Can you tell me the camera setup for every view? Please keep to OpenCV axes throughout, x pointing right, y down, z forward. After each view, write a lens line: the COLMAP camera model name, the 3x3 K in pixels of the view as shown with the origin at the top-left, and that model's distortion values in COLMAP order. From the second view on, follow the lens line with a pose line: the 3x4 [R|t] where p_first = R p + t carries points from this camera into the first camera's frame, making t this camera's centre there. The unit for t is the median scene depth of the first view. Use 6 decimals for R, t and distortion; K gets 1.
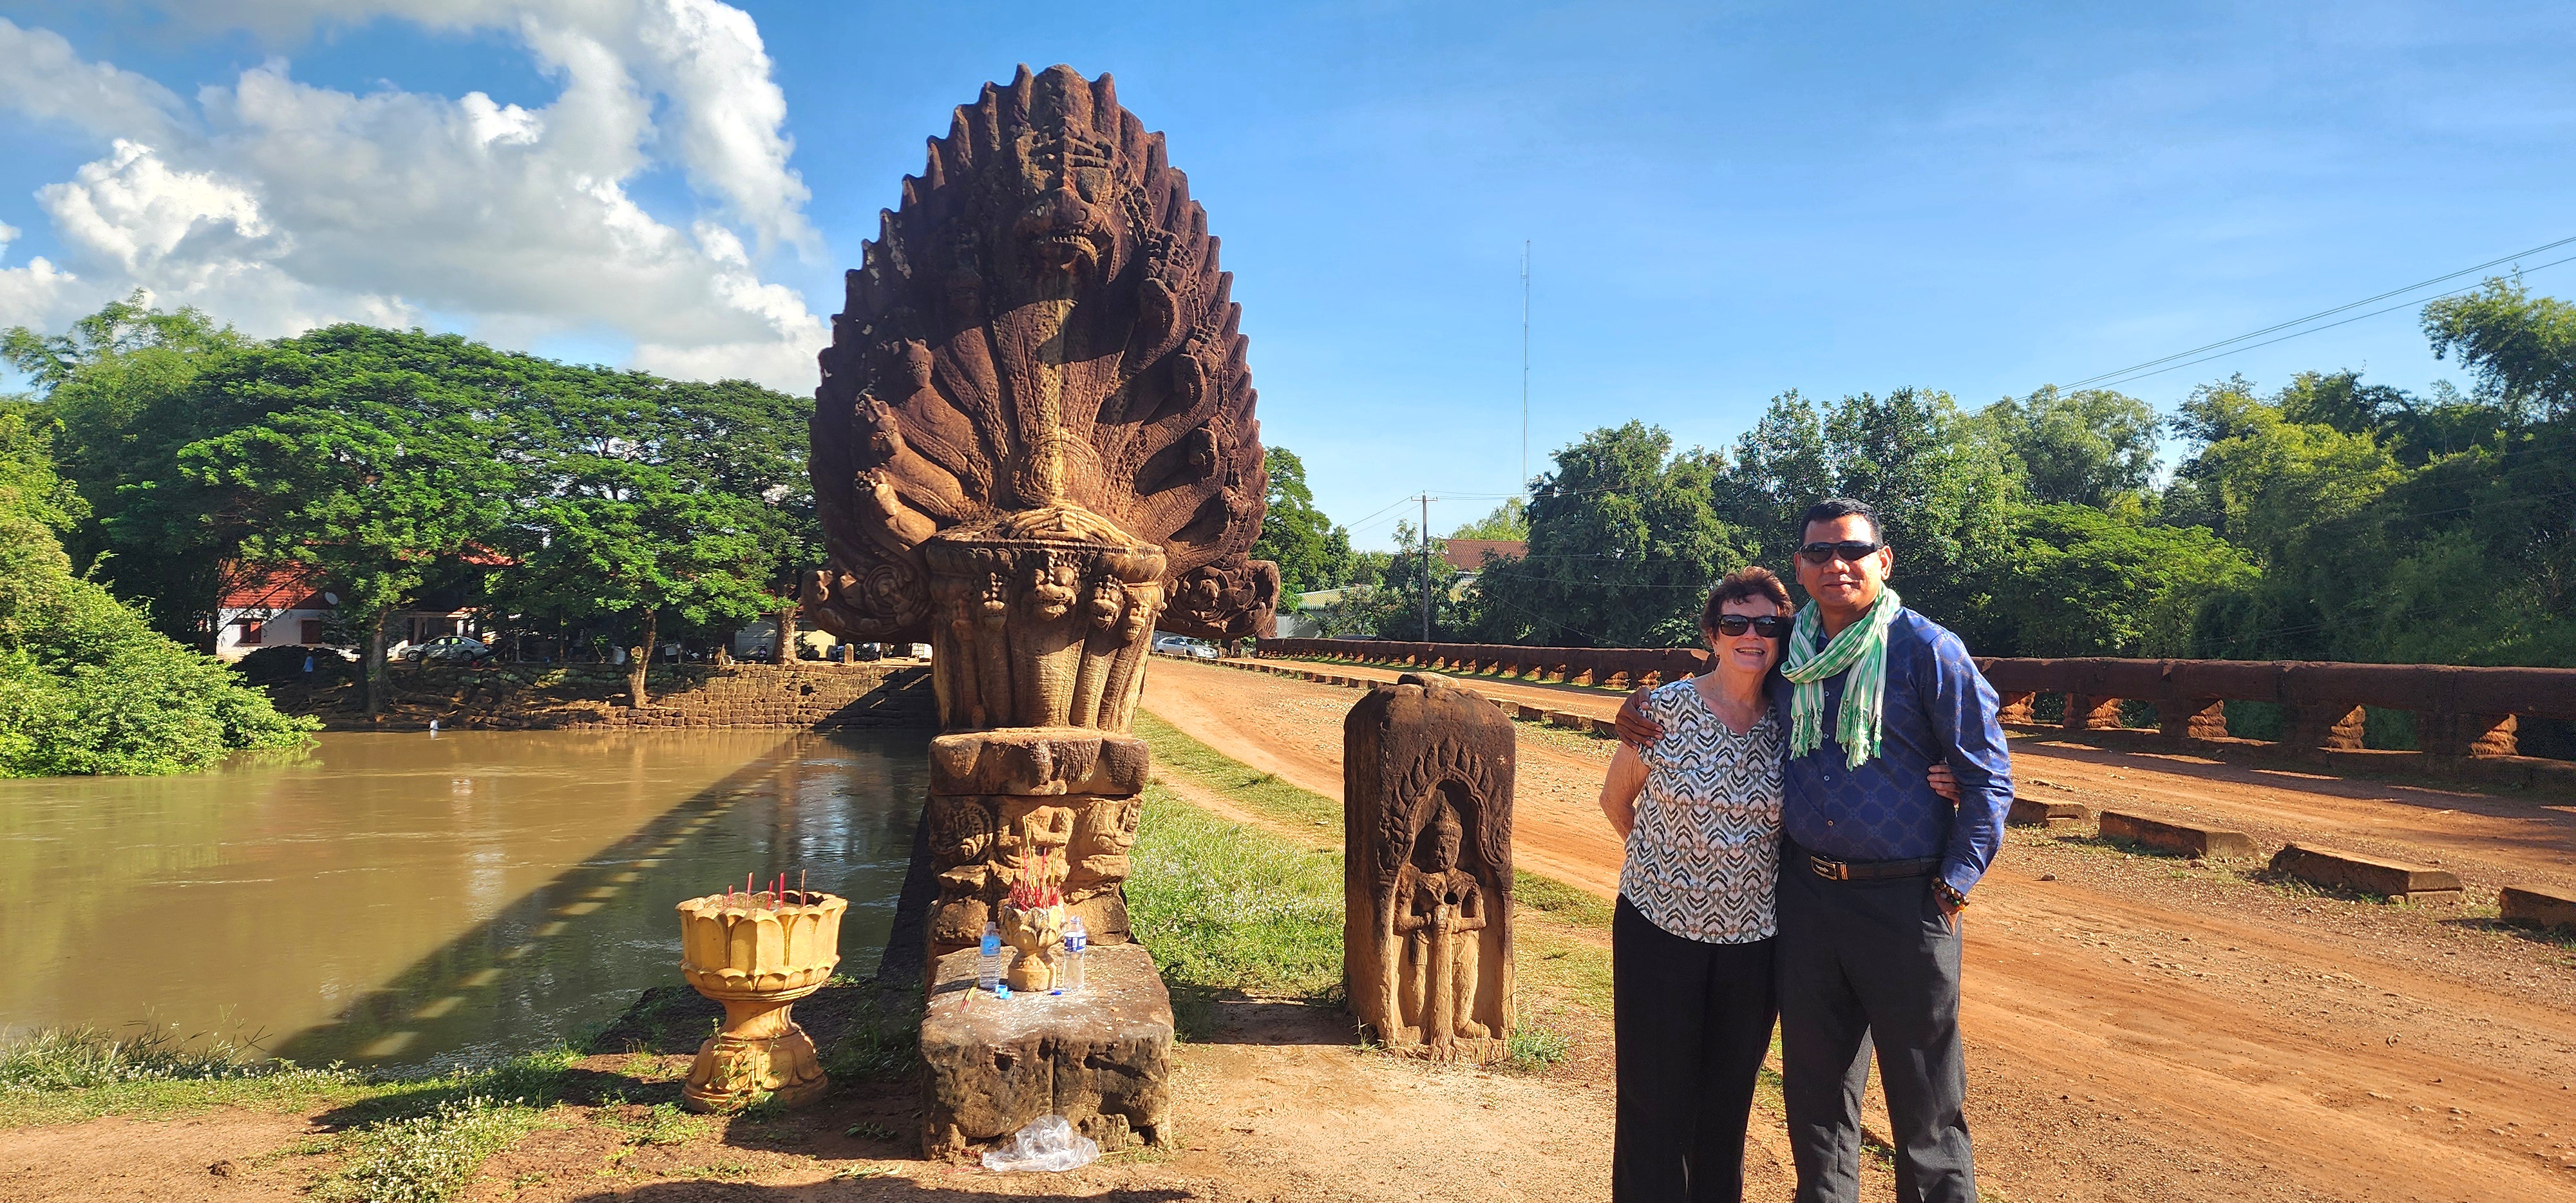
lens RADIAL K [[1709.4, 0, 1288.0], [0, 1709.4, 601.5], [0, 0, 1]] dist [0.093836, -0.000072]
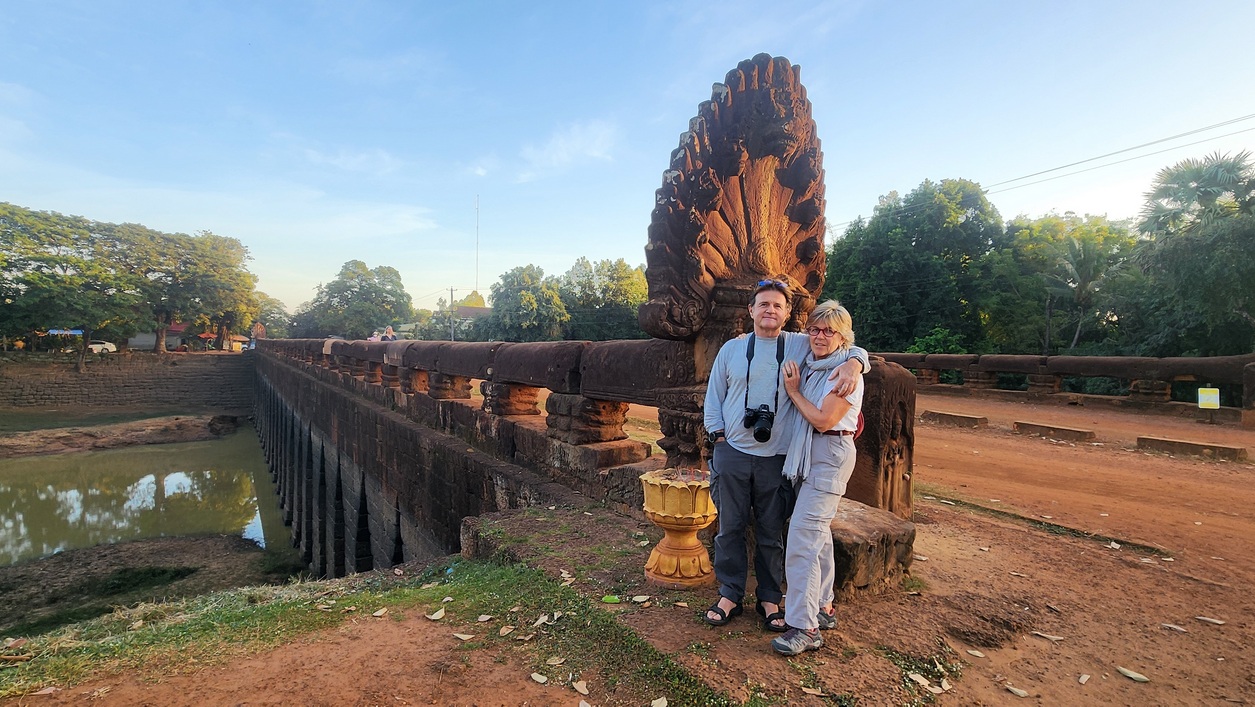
lens RADIAL K [[613.1, 0, 627.5], [0, 613.1, 353.5], [0, 0, 1]] dist [0.003053, 0.000523]
pose [[0.920415, -0.001349, 0.390940, -0.565099], [-0.013382, 0.999299, 0.034955, 0.015647], [-0.390714, -0.037405, 0.919752, 0.375039]]
